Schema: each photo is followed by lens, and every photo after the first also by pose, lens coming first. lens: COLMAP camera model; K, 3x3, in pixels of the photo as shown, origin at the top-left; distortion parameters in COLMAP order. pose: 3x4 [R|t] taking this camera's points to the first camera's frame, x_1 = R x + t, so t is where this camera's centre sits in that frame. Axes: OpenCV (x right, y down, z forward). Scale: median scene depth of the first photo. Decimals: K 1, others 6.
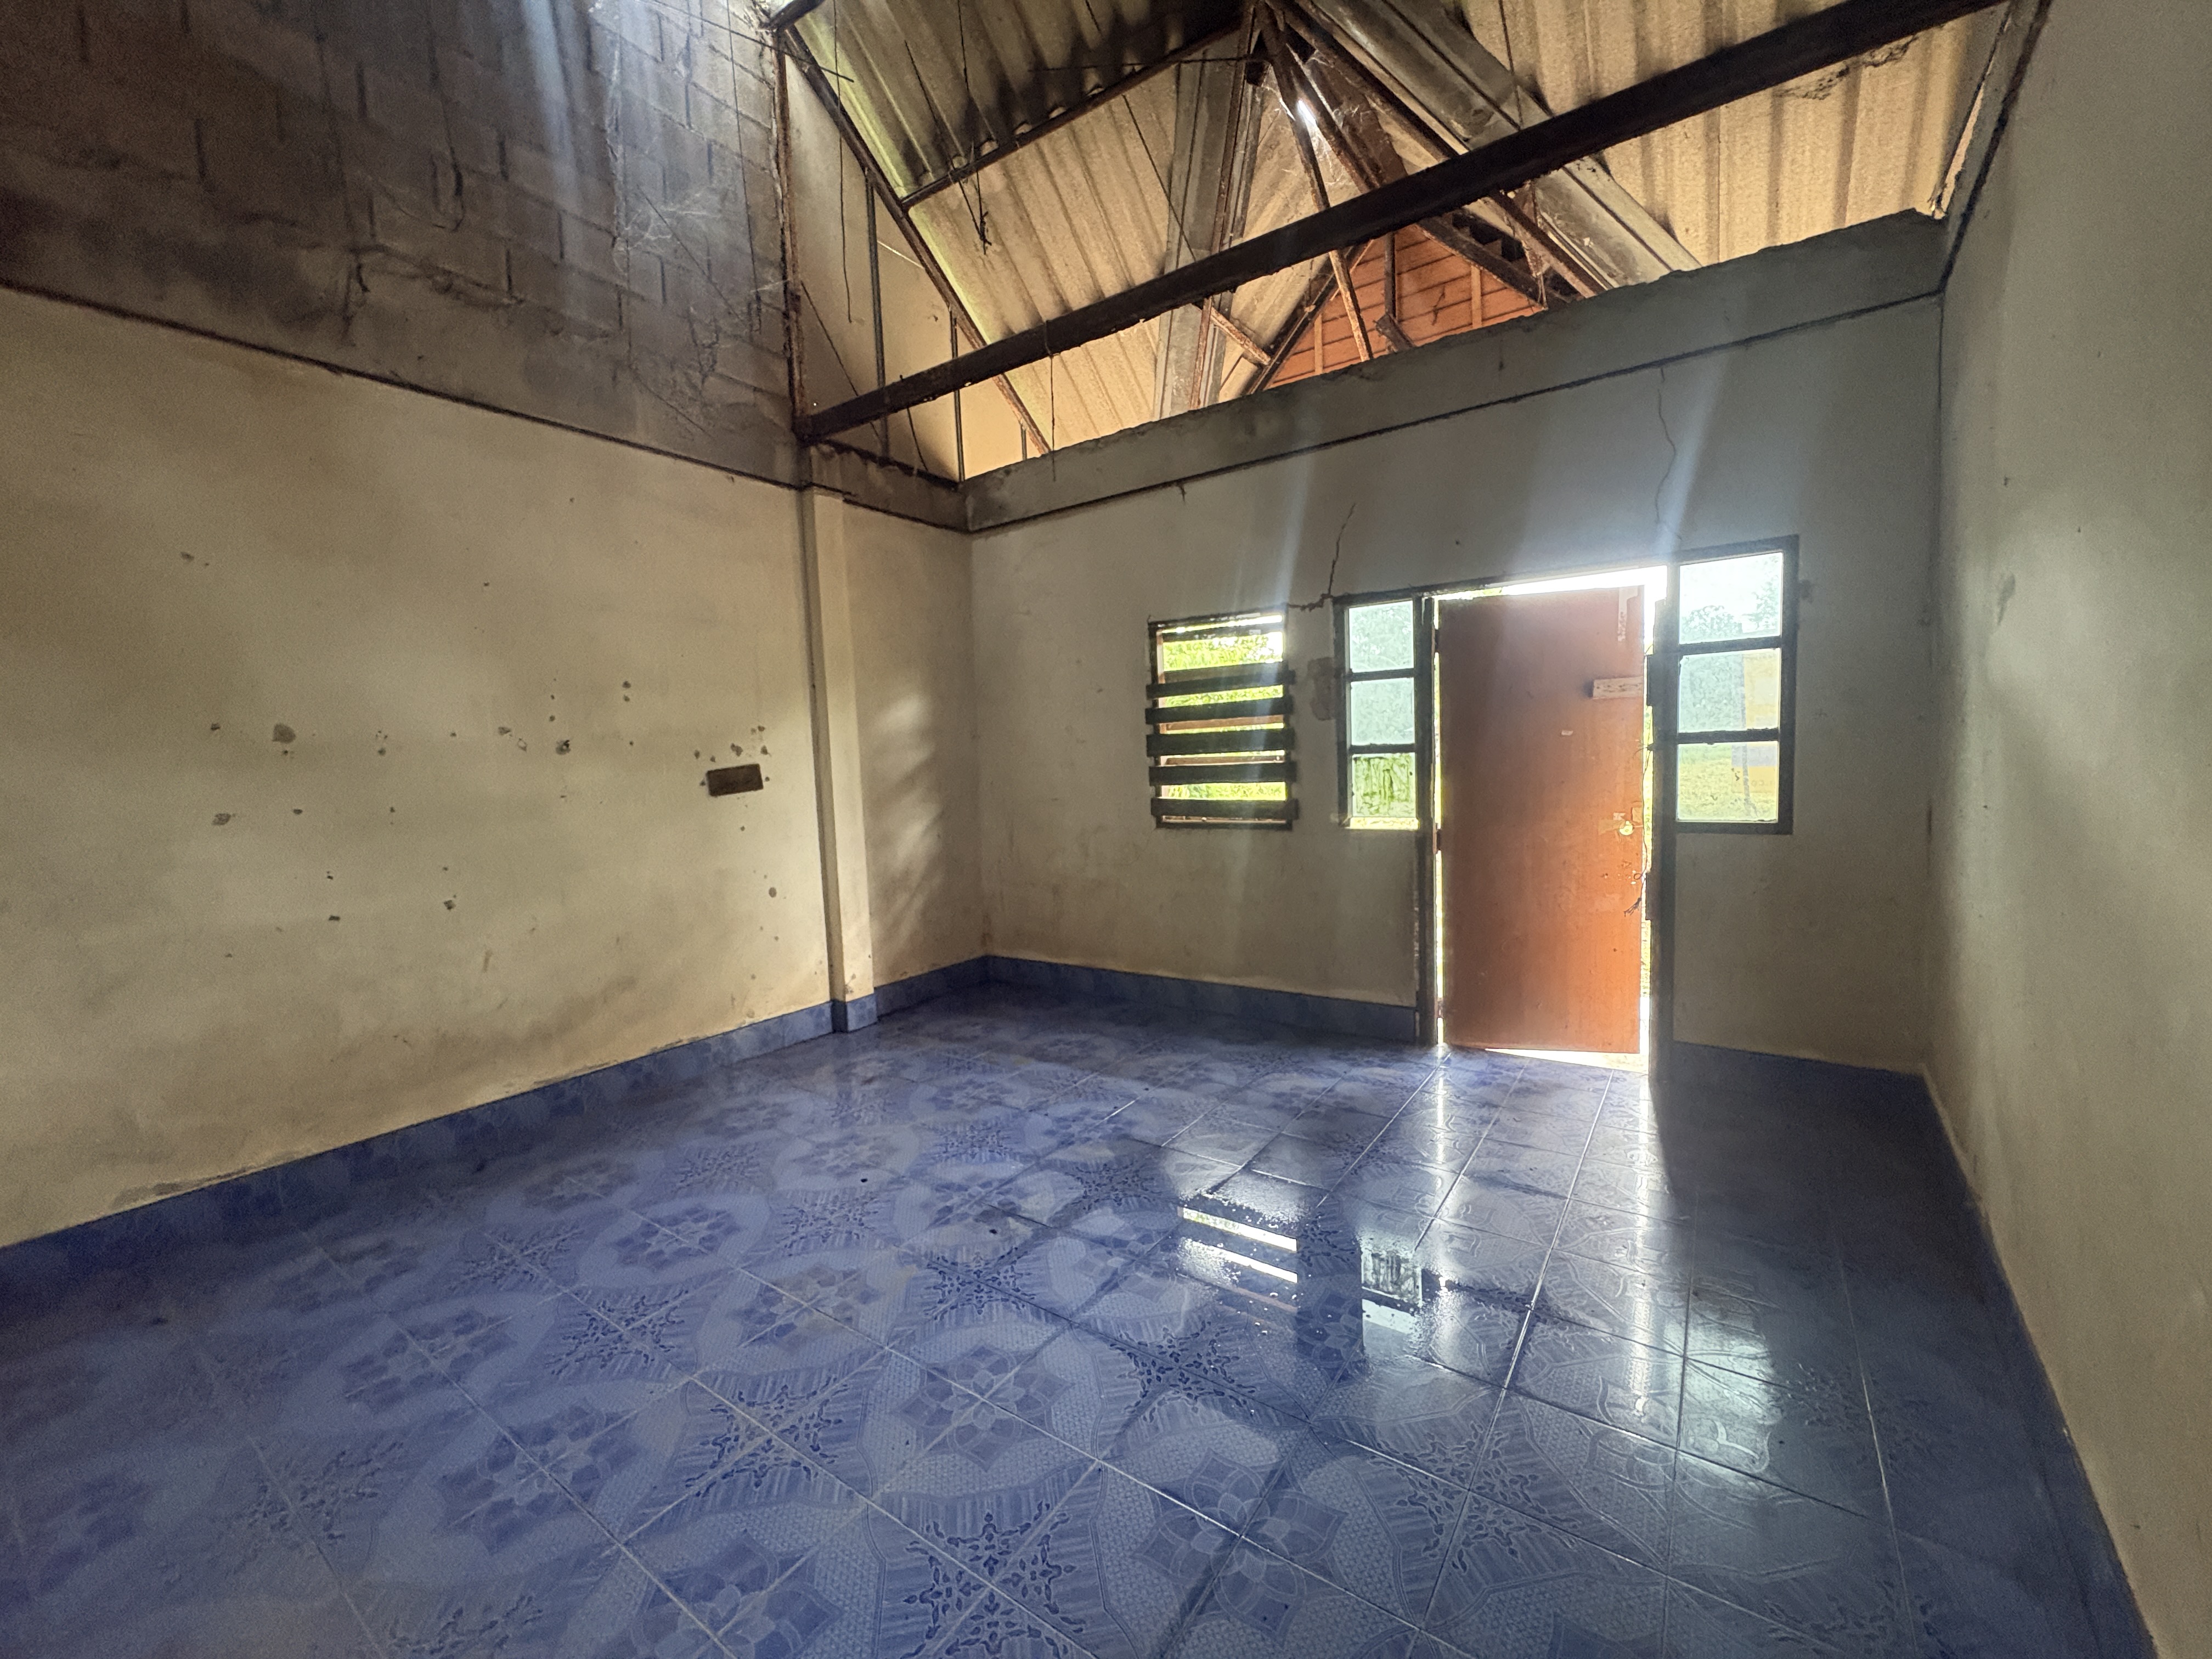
lens RADIAL K [[883.1, 0, 1106.1], [0, 883.1, 825.8], [0, 0, 1]] dist [-0.000006, -0.000405]
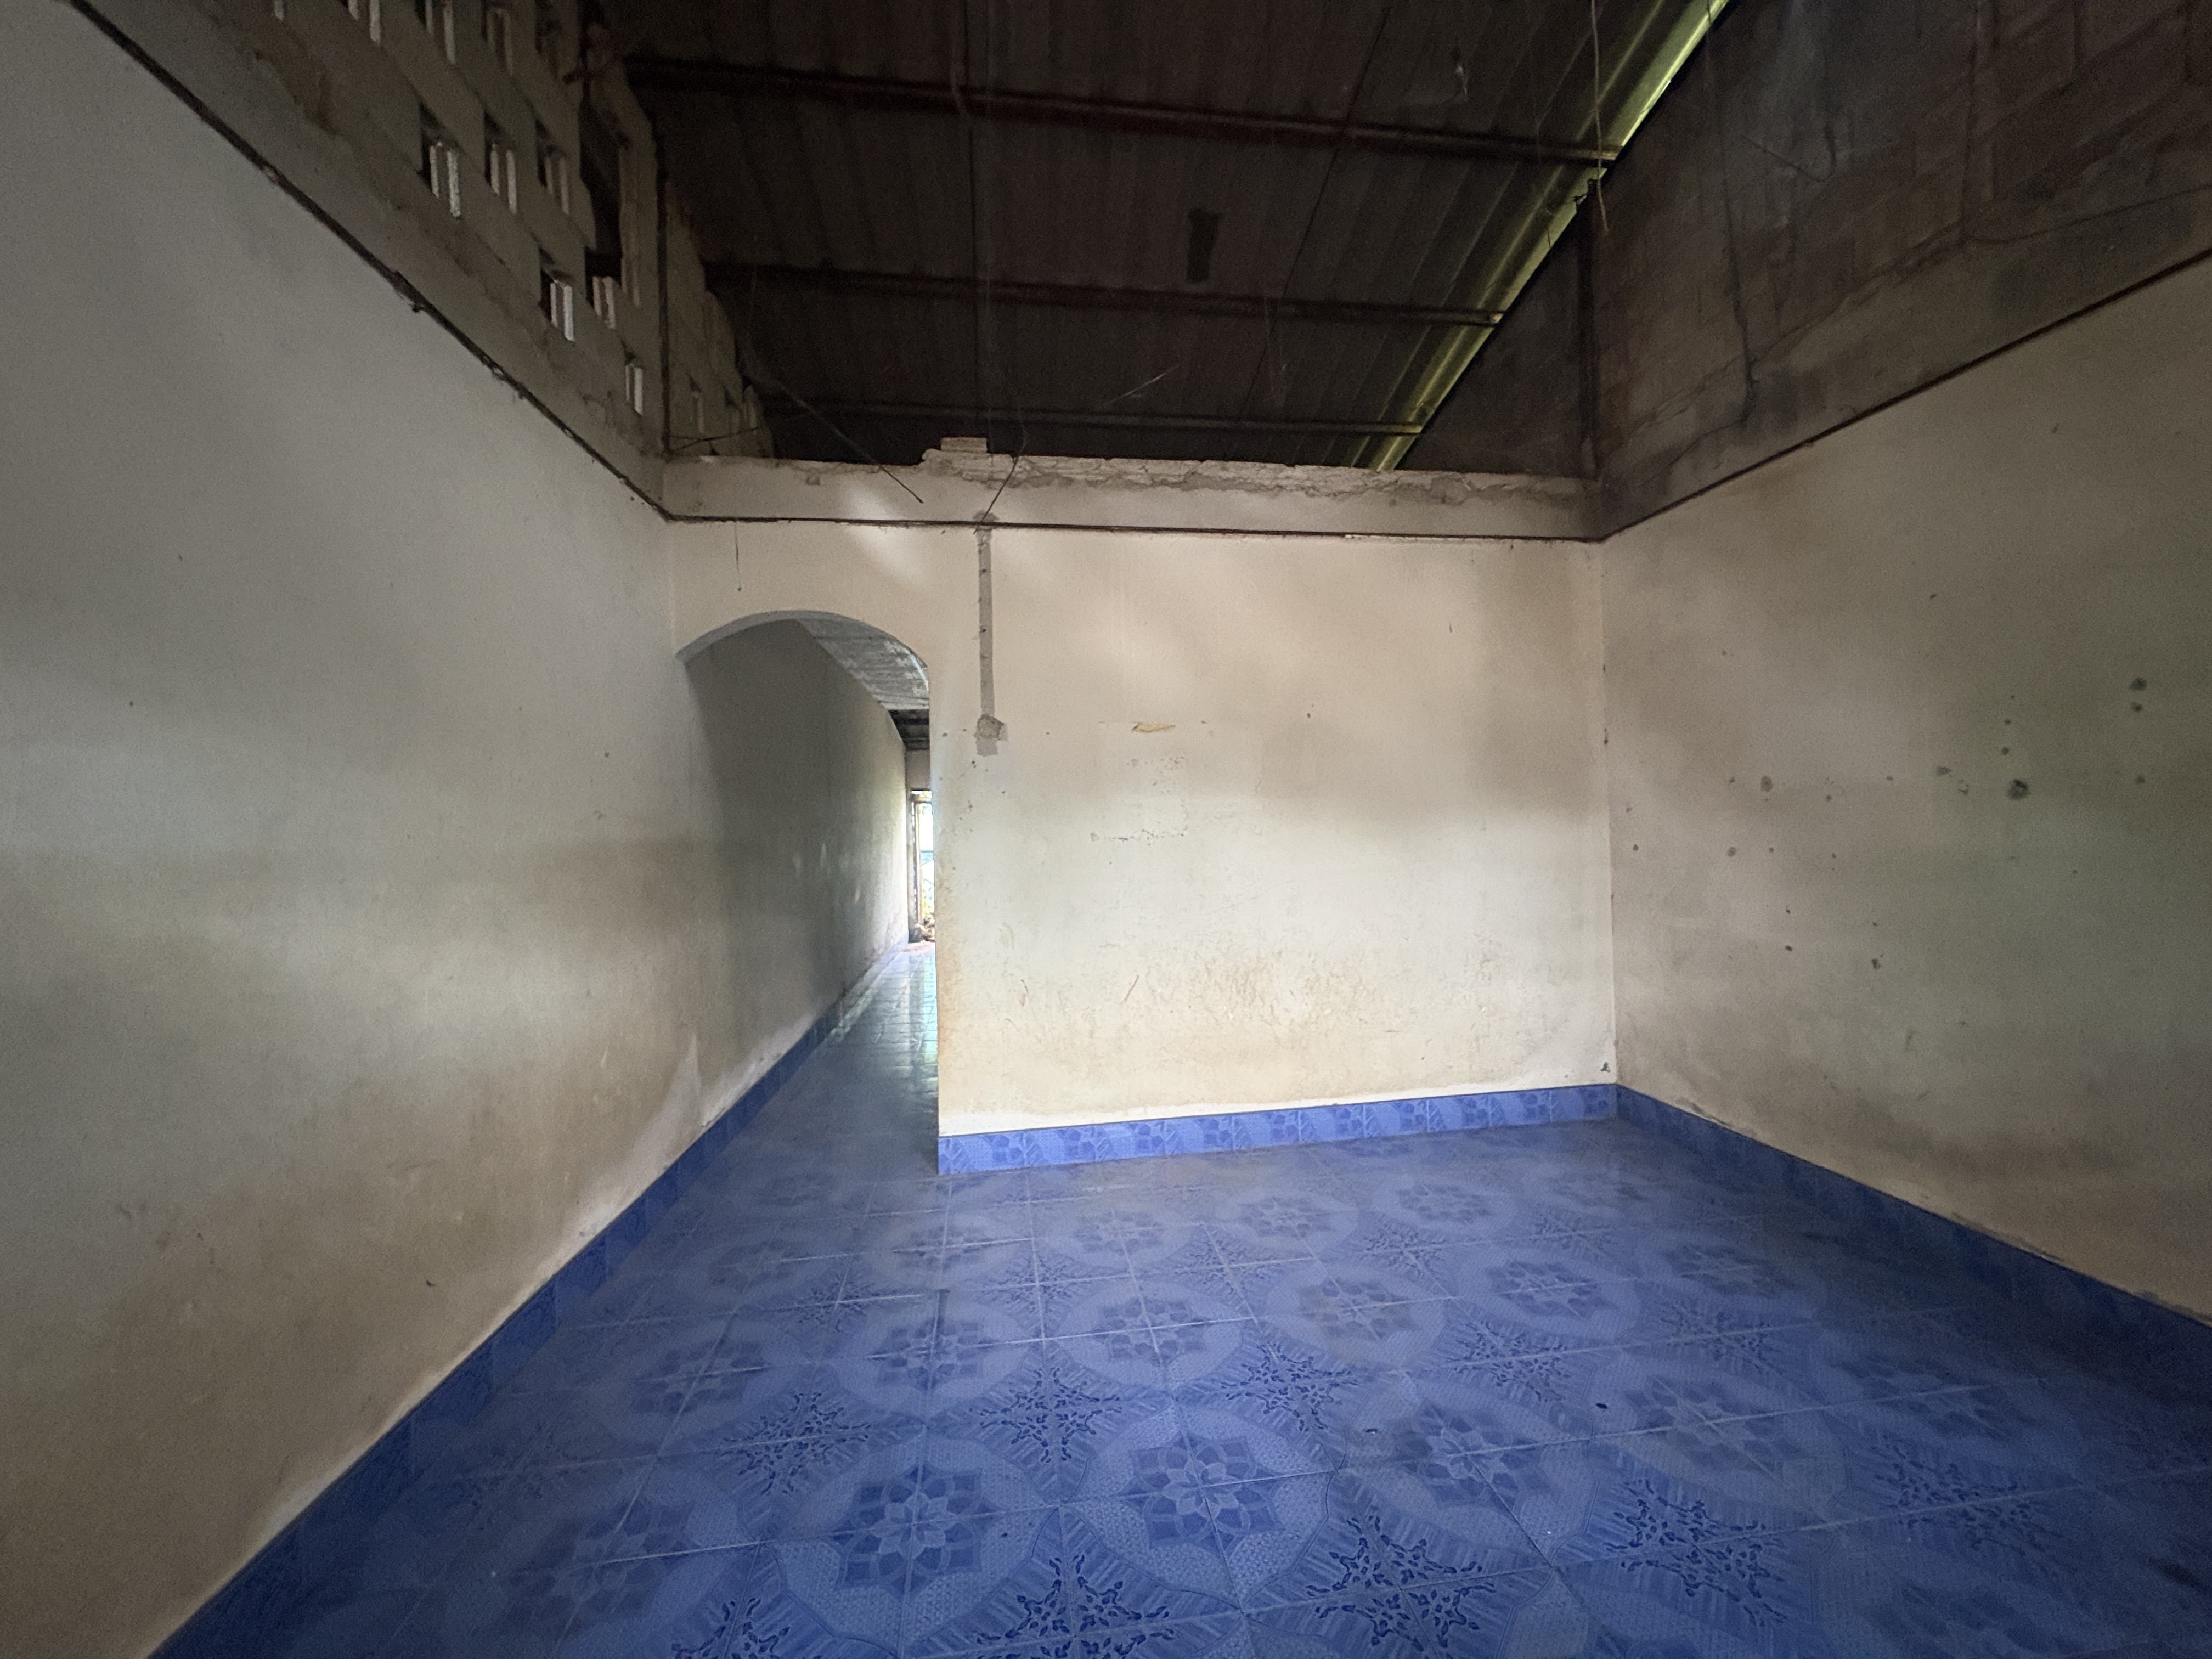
lens RADIAL K [[883.1, 0, 1106.1], [0, 883.1, 825.8], [0, 0, 1]] dist [-0.000006, -0.000405]
pose [[-0.731385, 0.058729, -0.679432, 0.509299], [-0.001562, 0.996138, 0.087786, -0.147820], [0.681963, 0.065267, -0.728469, 1.240046]]
